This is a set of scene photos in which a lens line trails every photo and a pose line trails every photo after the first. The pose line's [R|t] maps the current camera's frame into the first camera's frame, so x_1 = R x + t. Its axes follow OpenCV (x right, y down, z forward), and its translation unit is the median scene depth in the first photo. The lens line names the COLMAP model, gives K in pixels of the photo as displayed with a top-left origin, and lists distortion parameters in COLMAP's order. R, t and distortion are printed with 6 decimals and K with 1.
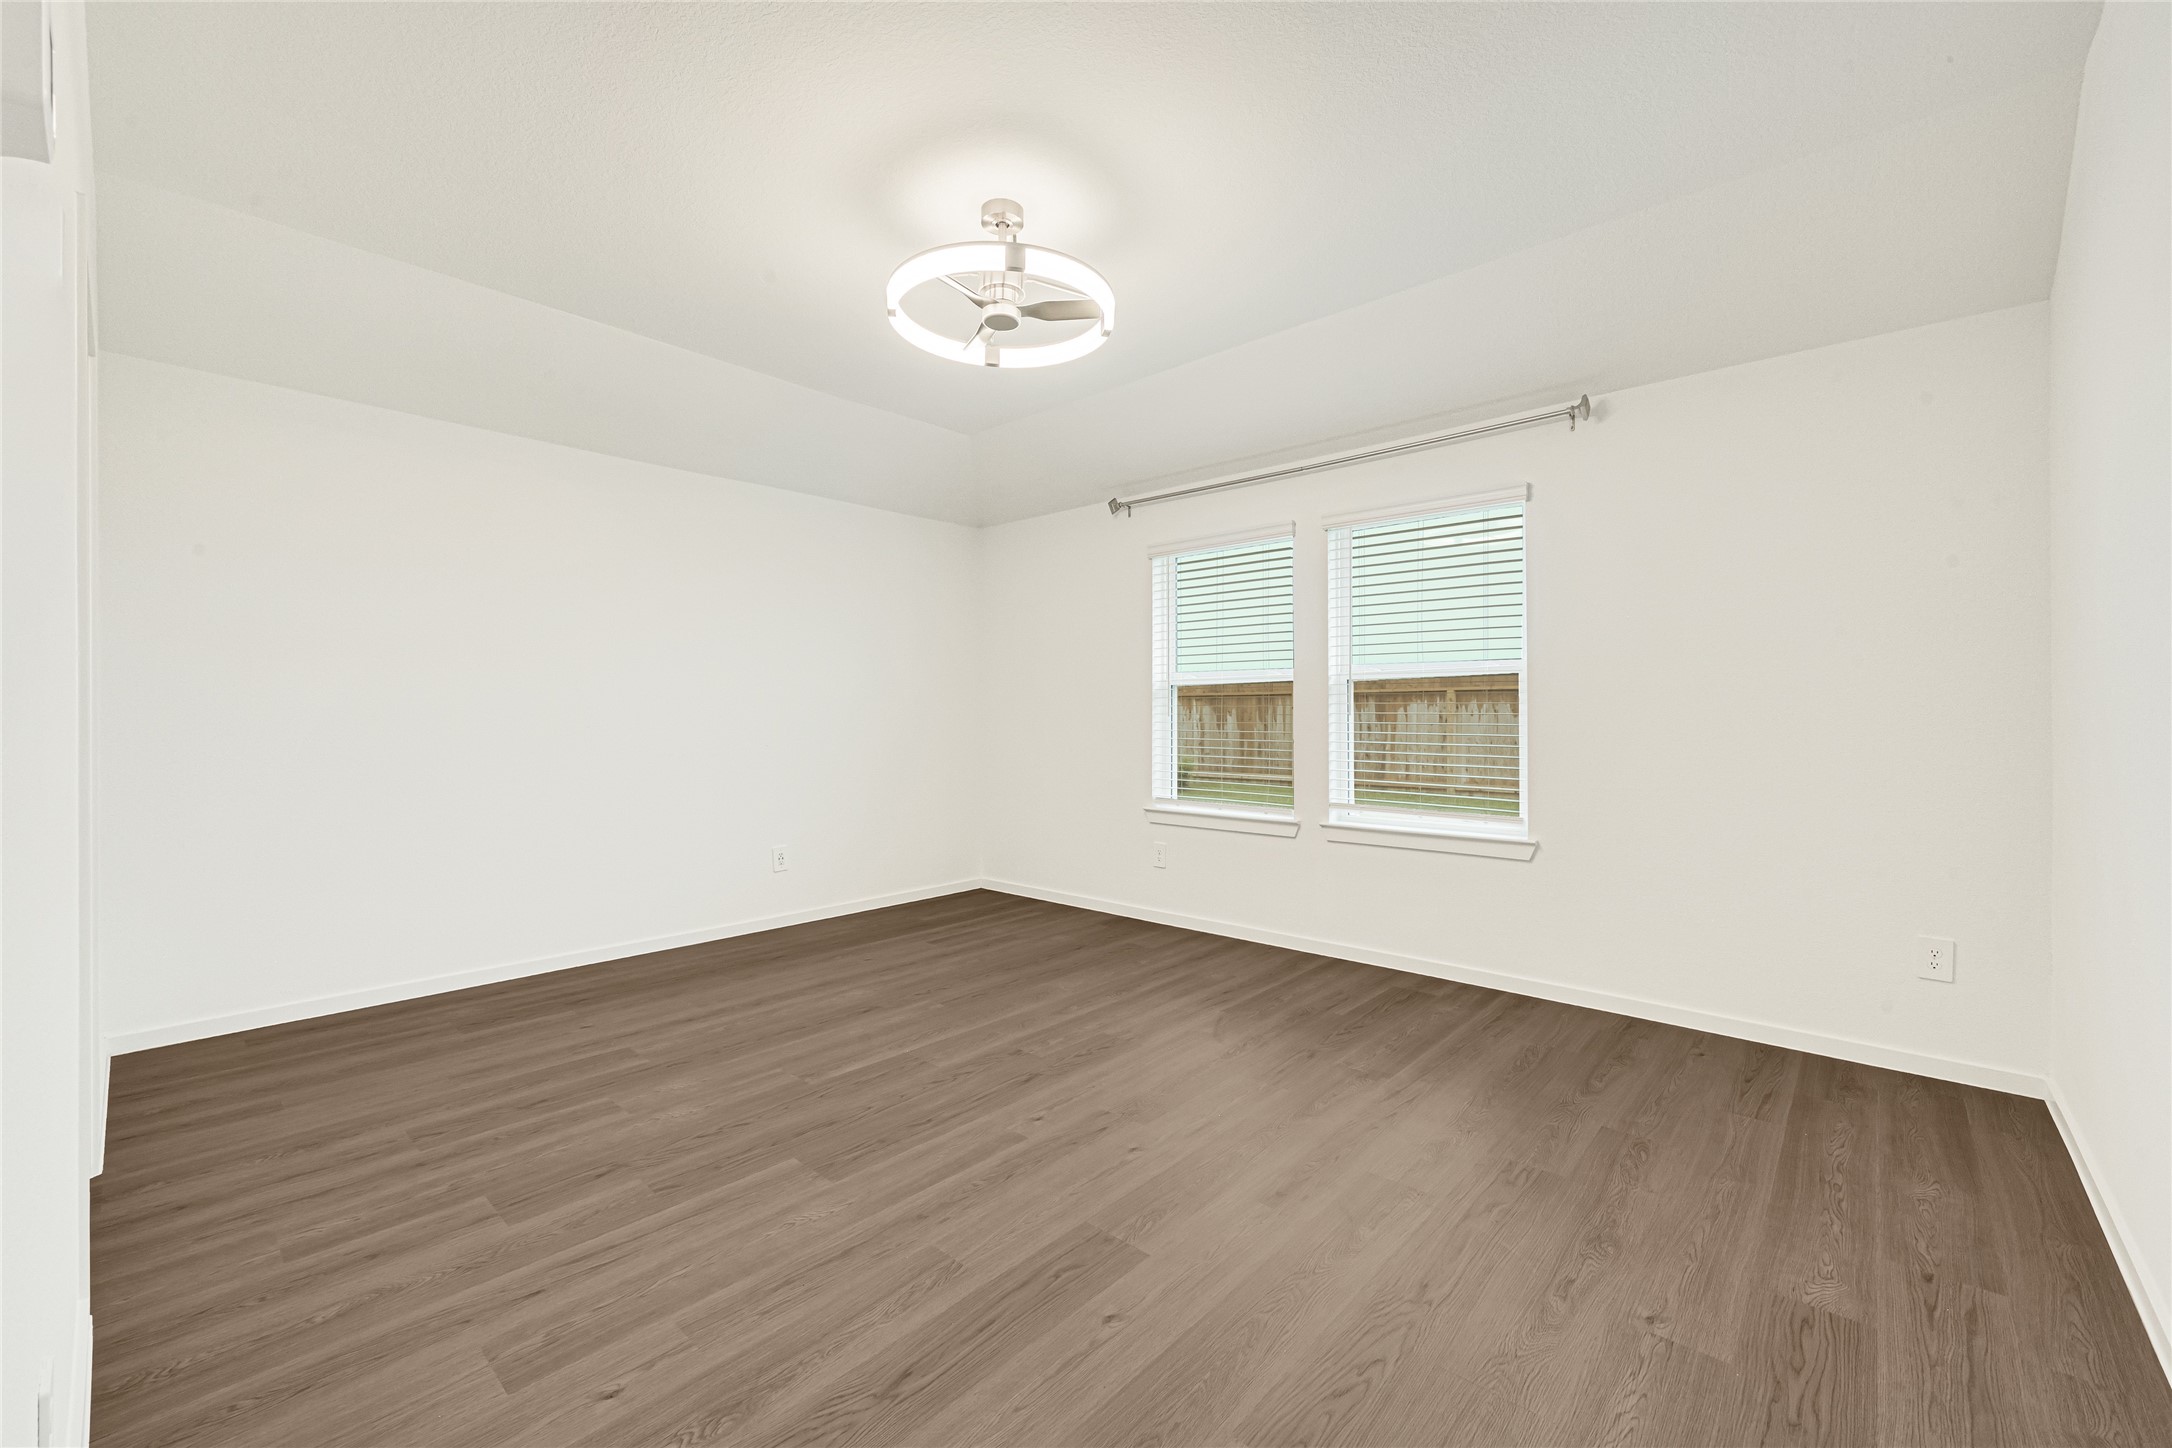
lens RADIAL K [[872.3, 0, 1094.1], [0, 872.3, 718.8], [0, 0, 1]] dist [0.000973, -0.000320]
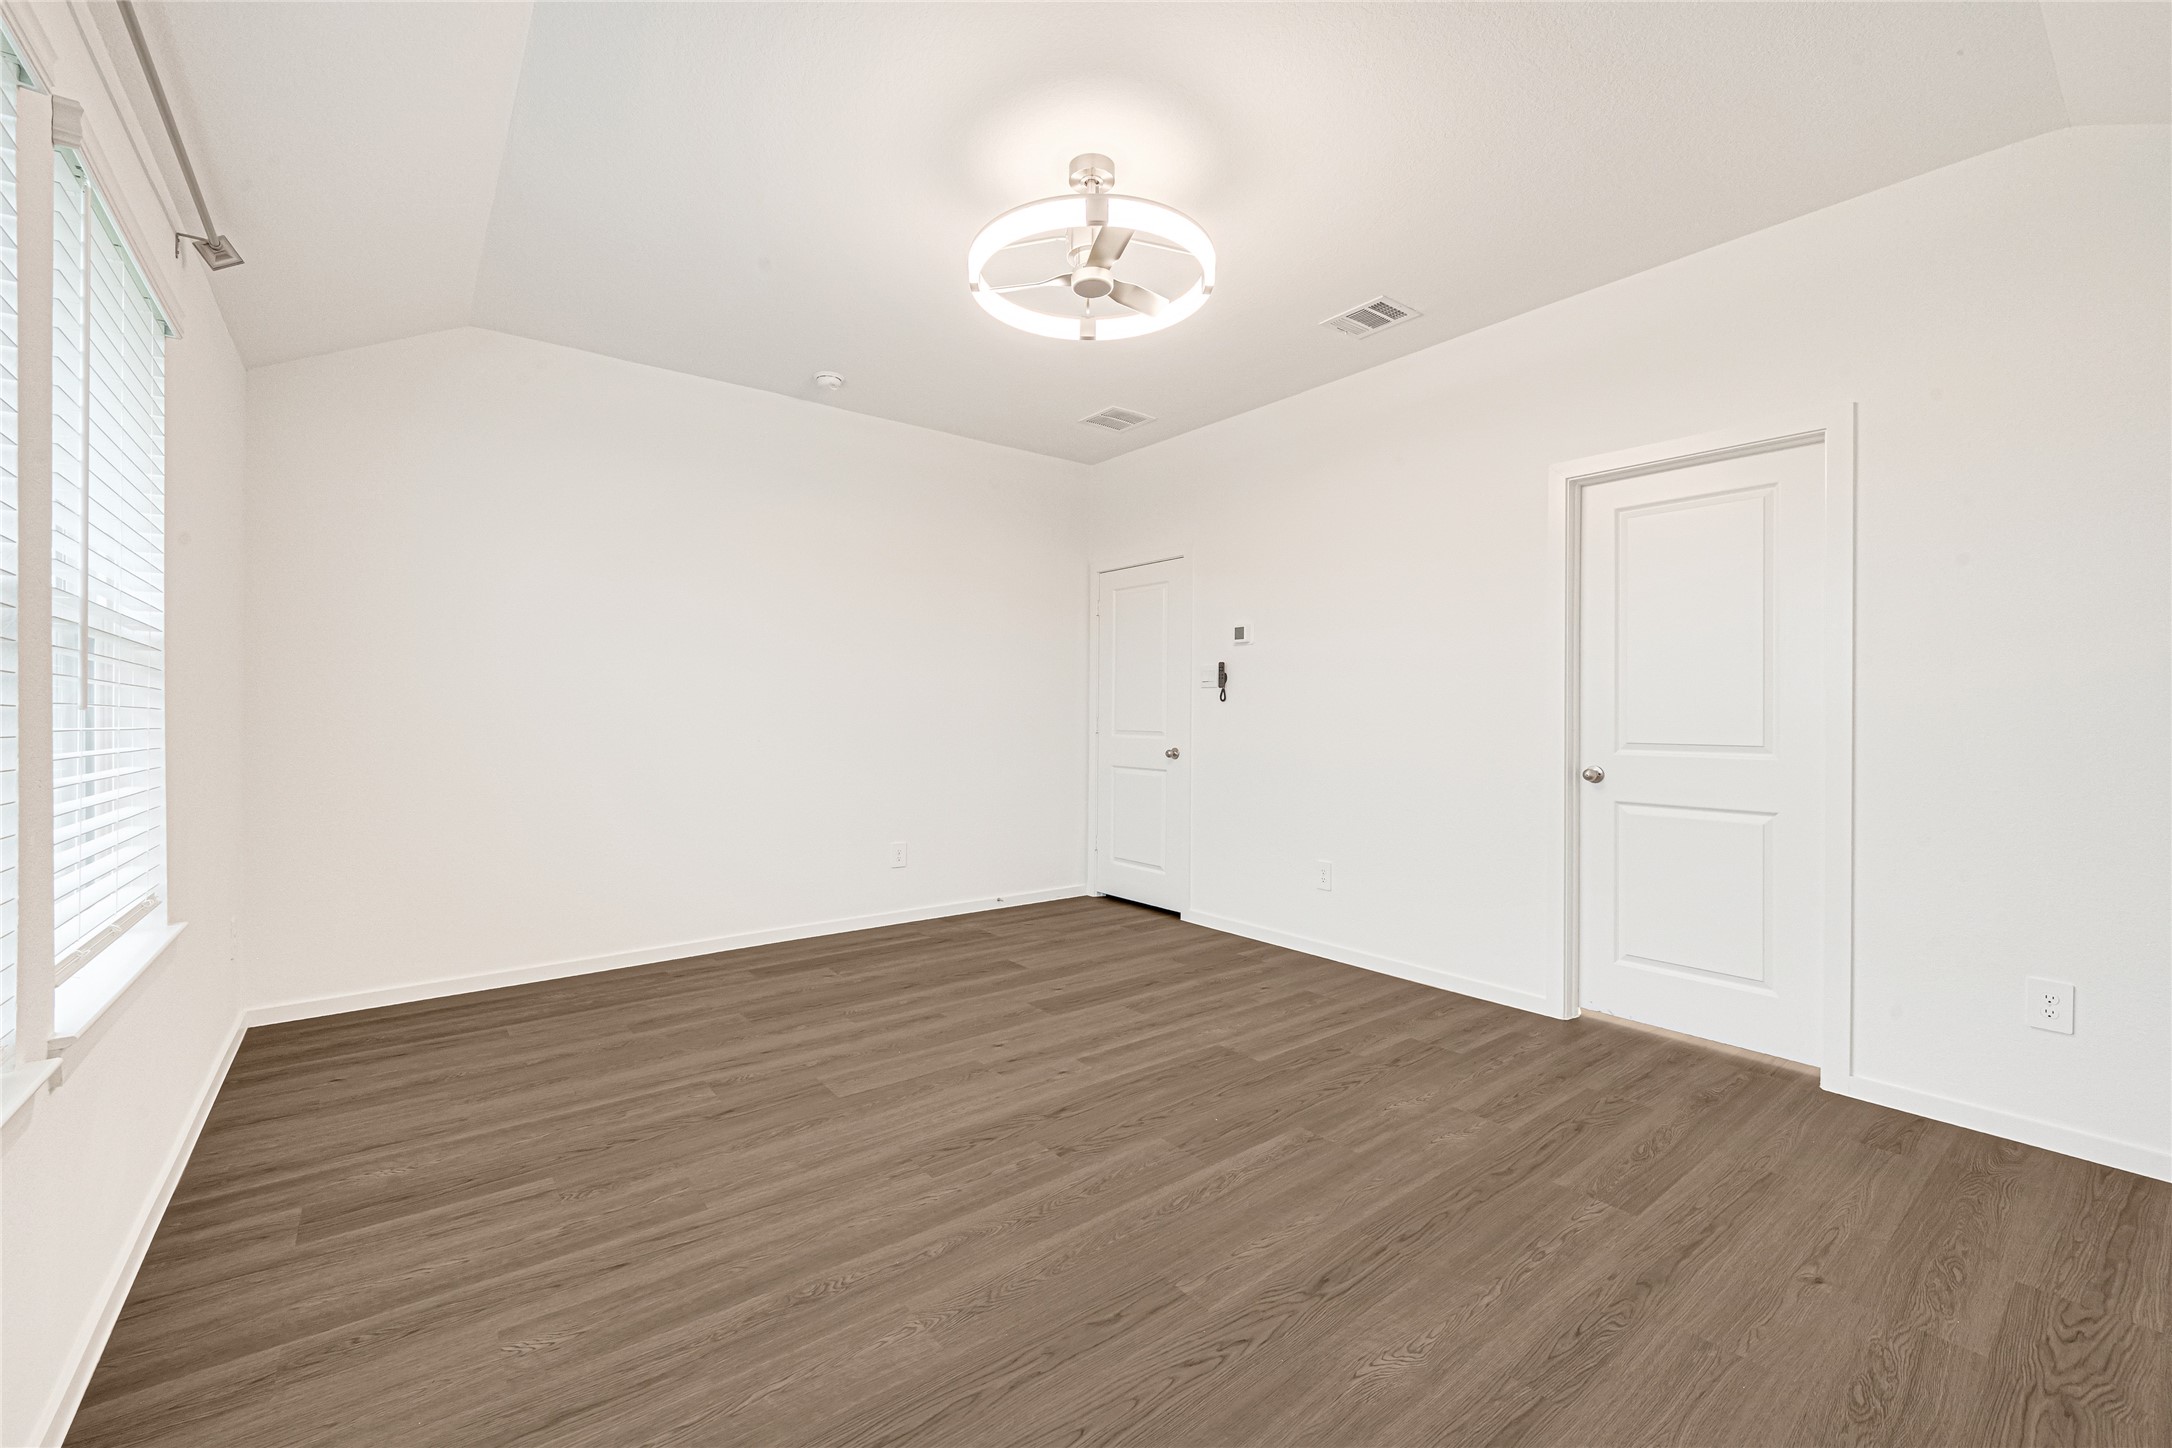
lens RADIAL K [[872.3, 0, 1083.2], [0, 872.3, 720.4], [0, 0, 1]] dist [0.000973, -0.000320]
pose [[-0.984003, -0.004511, 0.178095, -0.274529], [-0.003009, 0.999958, 0.008701, -0.005652], [-0.178127, 0.008026, -0.983975, 1.999580]]
